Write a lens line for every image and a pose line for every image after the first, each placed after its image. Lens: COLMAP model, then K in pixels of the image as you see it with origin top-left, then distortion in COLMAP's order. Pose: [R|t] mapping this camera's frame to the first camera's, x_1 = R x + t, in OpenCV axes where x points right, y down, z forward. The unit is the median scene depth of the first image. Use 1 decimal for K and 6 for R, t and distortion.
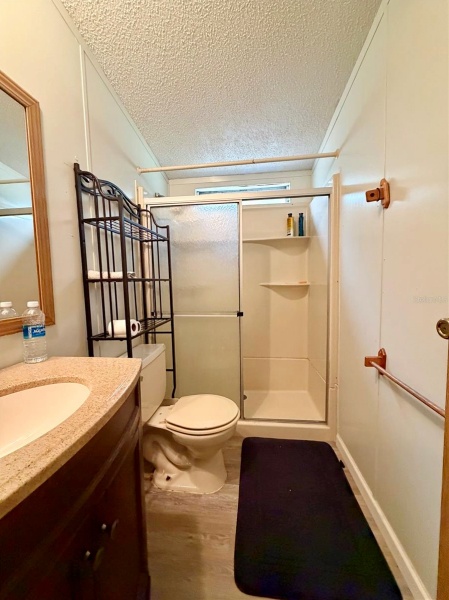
lens RADIAL K [[238.4, 0, 225.4], [0, 238.4, 300.0], [0, 0, 1]] dist [0.004323, -0.000478]
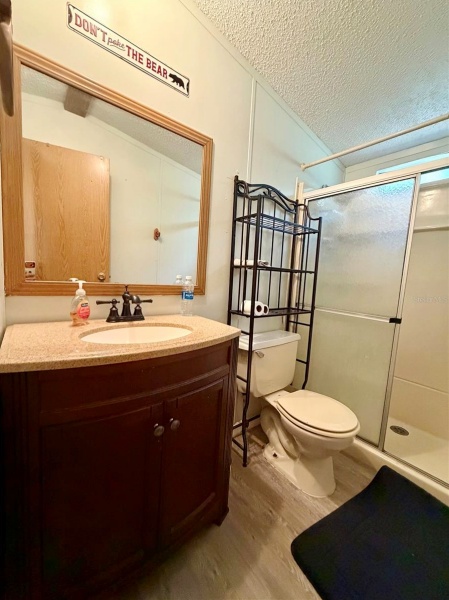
lens RADIAL K [[238.4, 0, 223.8], [0, 238.4, 299.6], [0, 0, 1]] dist [0.004323, -0.000478]
pose [[0.712767, 0.135080, -0.688271, 0.236699], [-0.129110, 0.989780, 0.060549, 0.019423], [0.689416, 0.045705, 0.722922, 0.035383]]
